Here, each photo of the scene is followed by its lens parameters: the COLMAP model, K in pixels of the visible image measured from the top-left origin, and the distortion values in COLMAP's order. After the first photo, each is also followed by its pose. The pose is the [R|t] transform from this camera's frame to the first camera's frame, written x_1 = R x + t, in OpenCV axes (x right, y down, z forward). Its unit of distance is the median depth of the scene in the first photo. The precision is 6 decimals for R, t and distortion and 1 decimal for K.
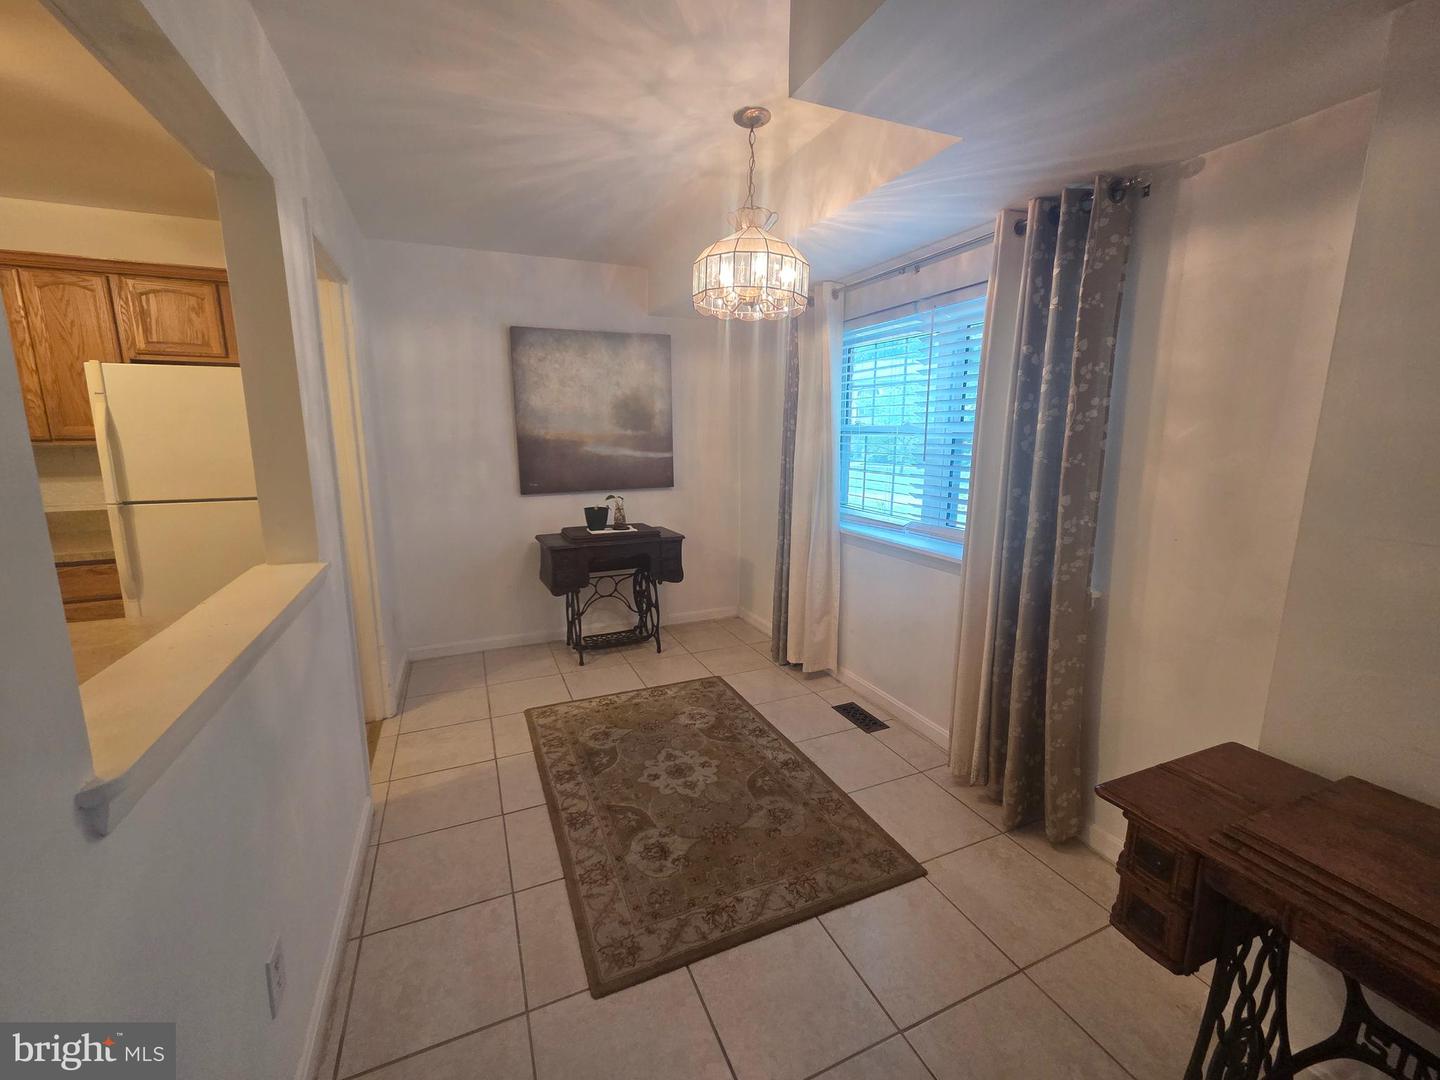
lens RADIAL K [[587.3, 0, 716.3], [0, 587.3, 533.7], [0, 0, 1]] dist [0.004740, -0.001097]
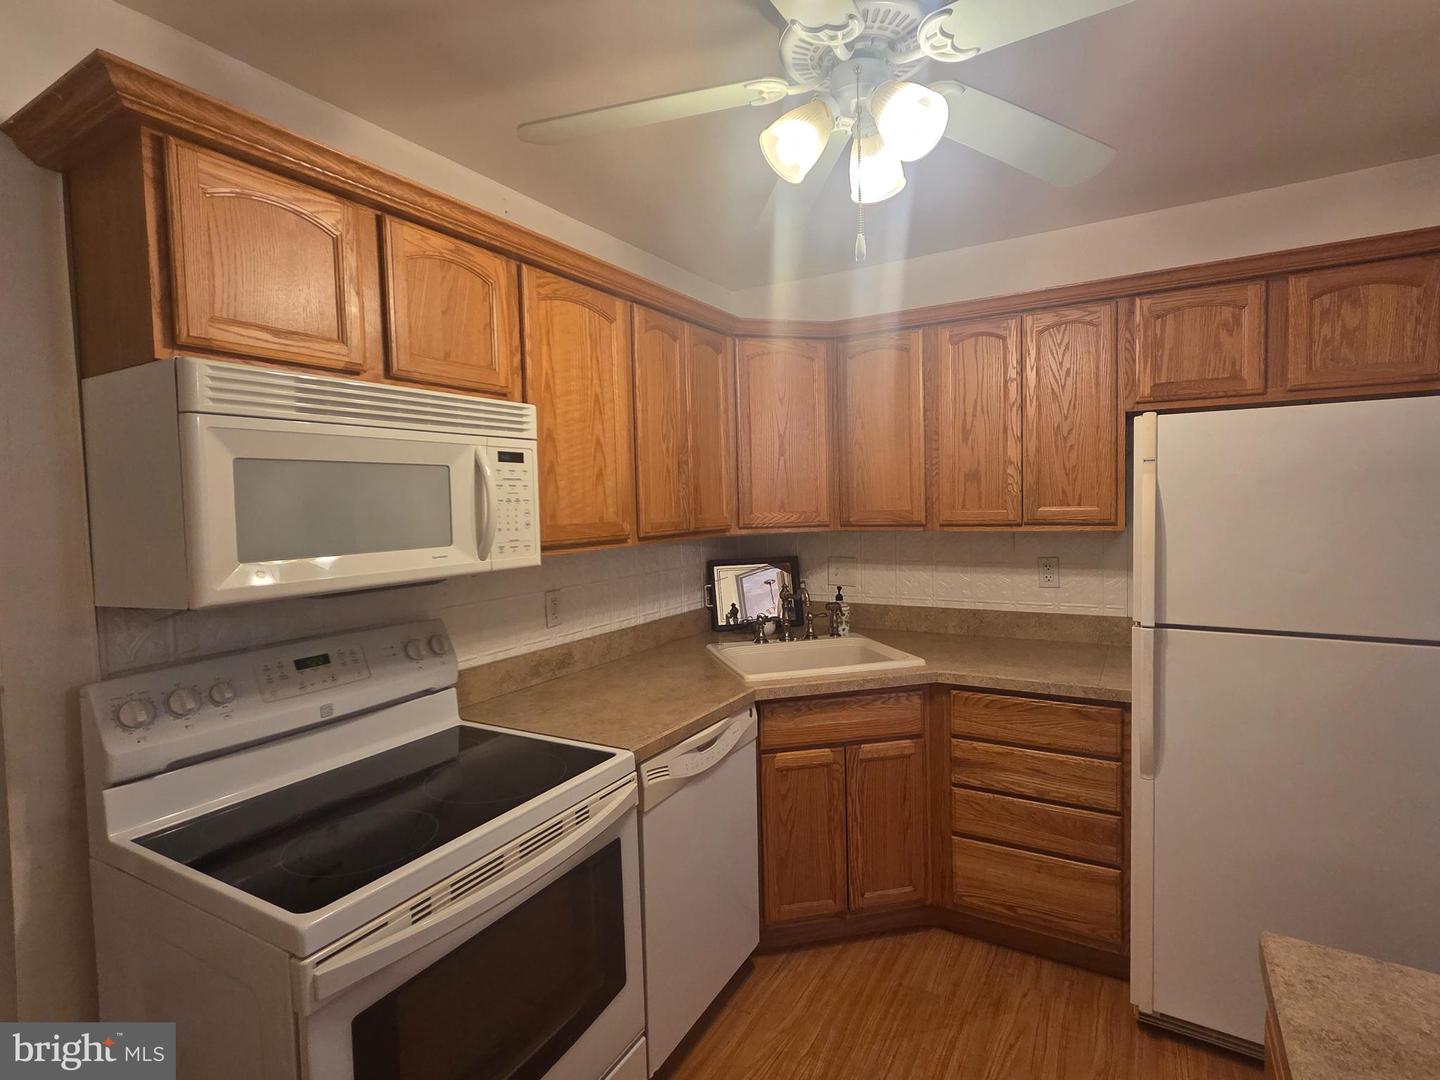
lens RADIAL K [[724.9, 0, 712.9], [0, 724.9, 530.9], [0, 0, 1]] dist [0.003390, 0.001108]
pose [[0.581284, 0.021748, -0.813410, -0.559891], [-0.119065, 0.991157, -0.058587, -0.043340], [0.804942, 0.130904, 0.578733, 0.112989]]
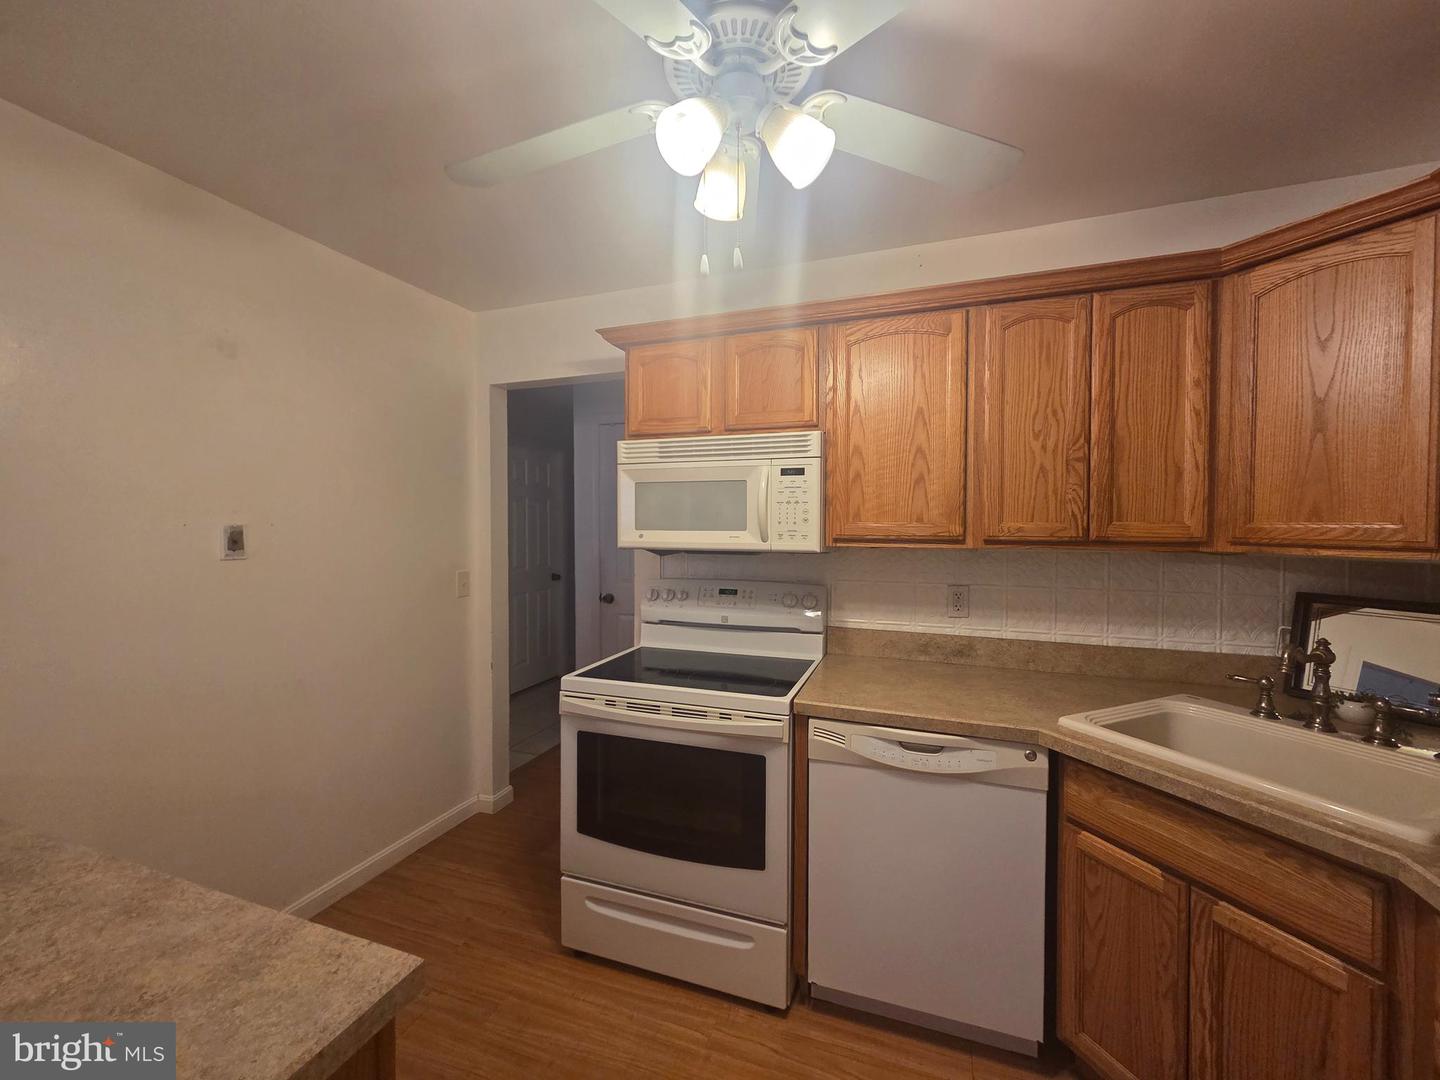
lens RADIAL K [[587.3, 0, 714.3], [0, 587.3, 533.8], [0, 0, 1]] dist [0.004740, -0.001097]
pose [[-0.697948, 0.014716, -0.715997, -0.592125], [-0.126455, 0.981547, 0.143441, -0.138887], [0.704895, 0.190656, -0.683208, 0.763332]]
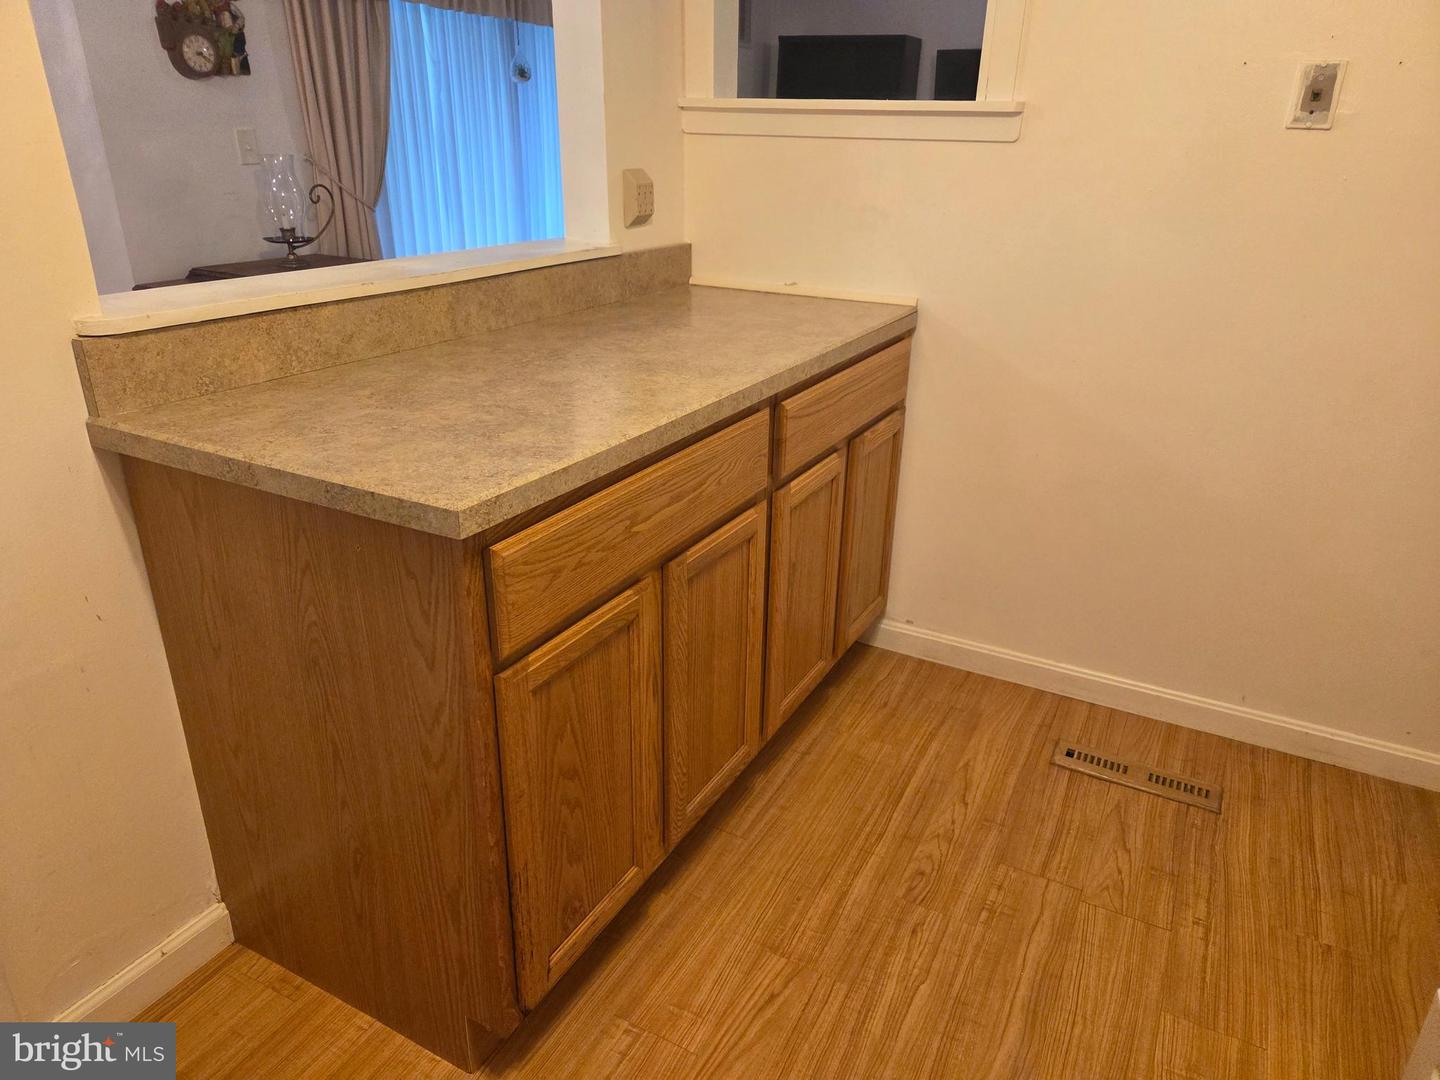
lens RADIAL K [[967.9, 0, 730.1], [0, 967.9, 535.1], [0, 0, 1]] dist [0.053210, -0.017720]
pose [[-0.623048, -0.317806, 0.714711, -1.022523], [0.115592, 0.866294, 0.485977, -0.072061], [-0.773596, 0.385401, -0.503007, 0.651066]]
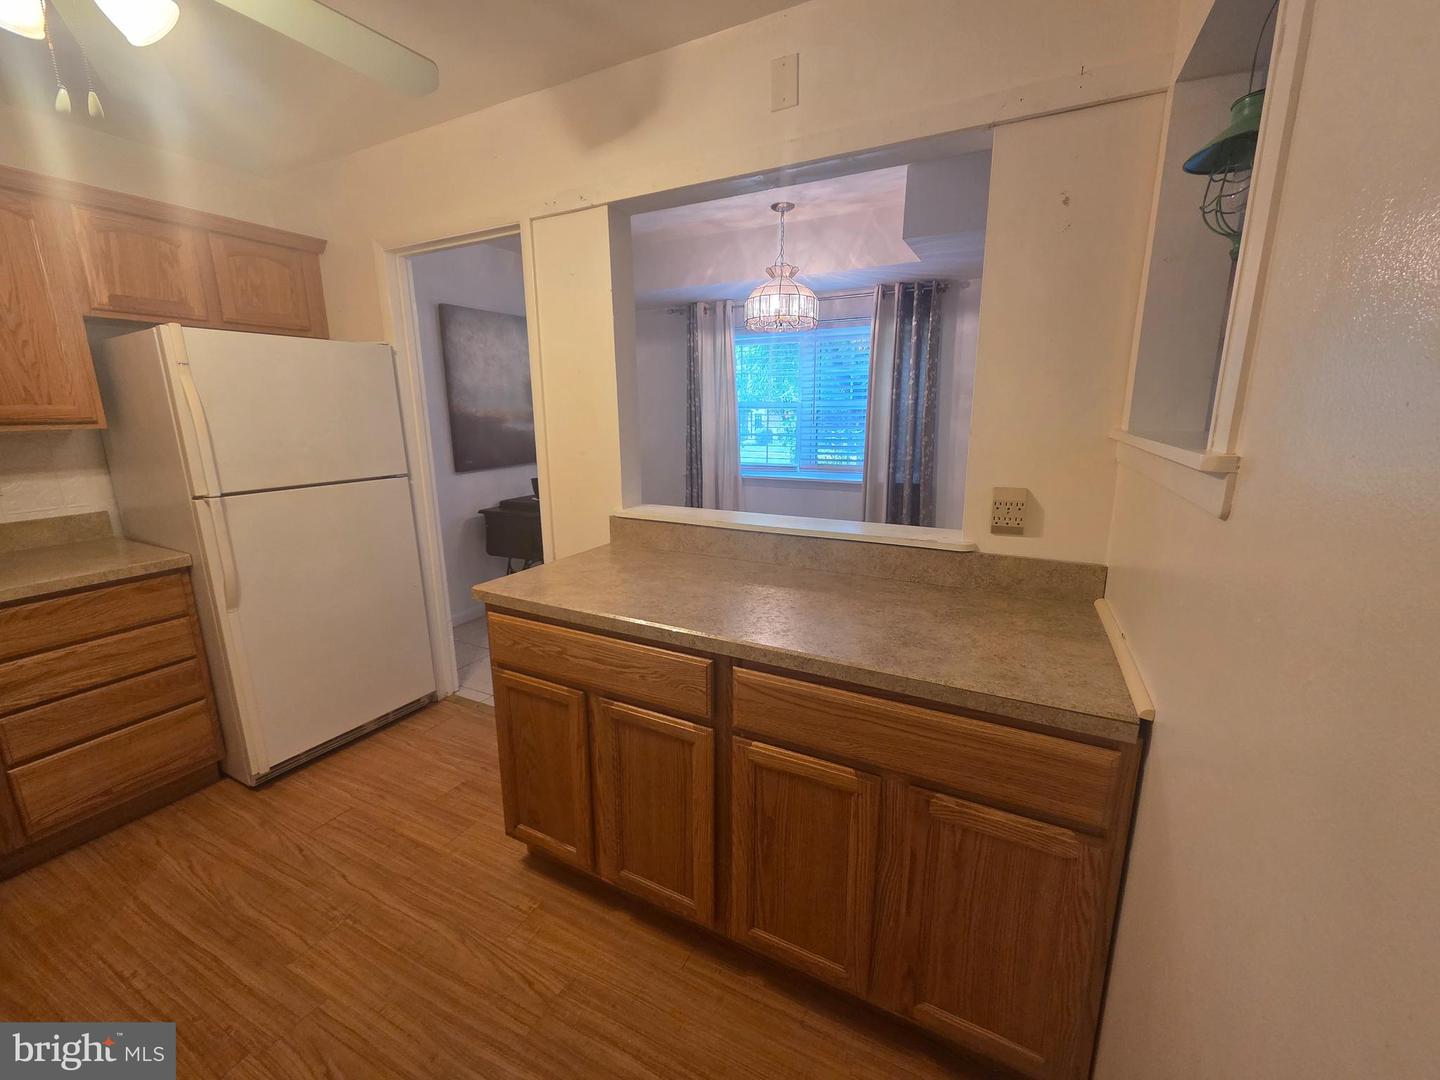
lens RADIAL K [[587.3, 0, 717.9], [0, 587.3, 535.1], [0, 0, 1]] dist [0.004740, -0.001097]
pose [[0.776105, -0.140759, 0.614693, -0.850796], [0.118578, 0.989957, 0.076976, 0.021105], [-0.619355, 0.013148, 0.785001, -0.093351]]
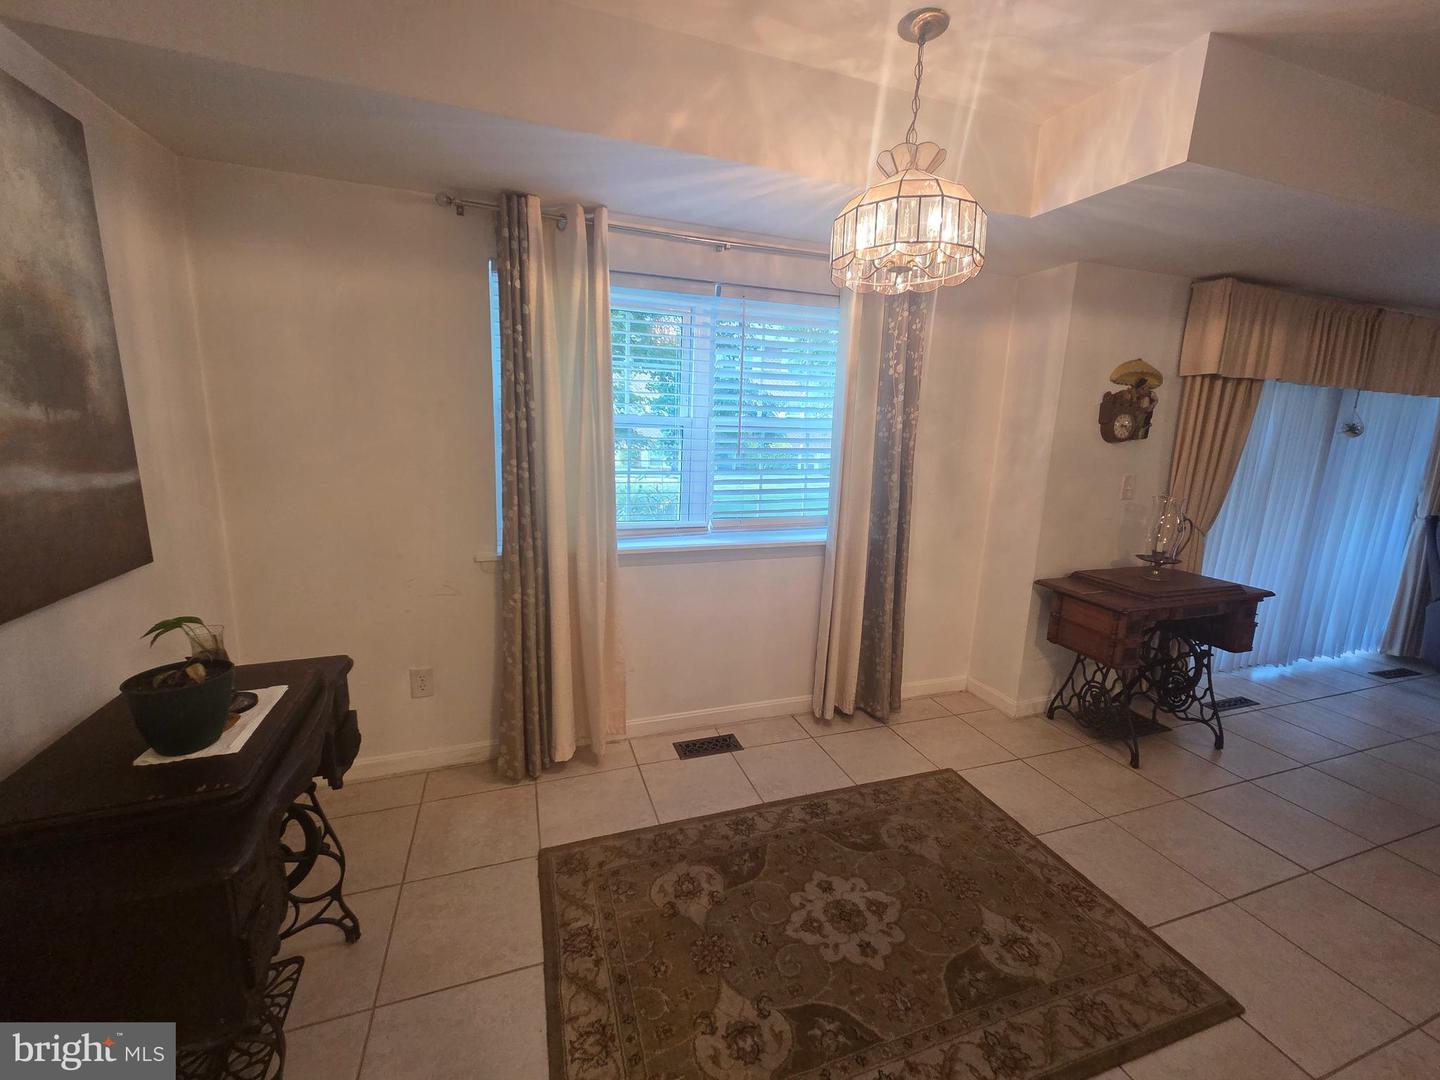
lens RADIAL K [[587.3, 0, 715.7], [0, 587.3, 532.3], [0, 0, 1]] dist [0.004740, -0.001097]
pose [[0.079742, -0.184589, 0.979576, -0.610496], [0.144198, 0.974505, 0.171895, -0.166857], [-0.986331, 0.127545, 0.104326, 0.921635]]
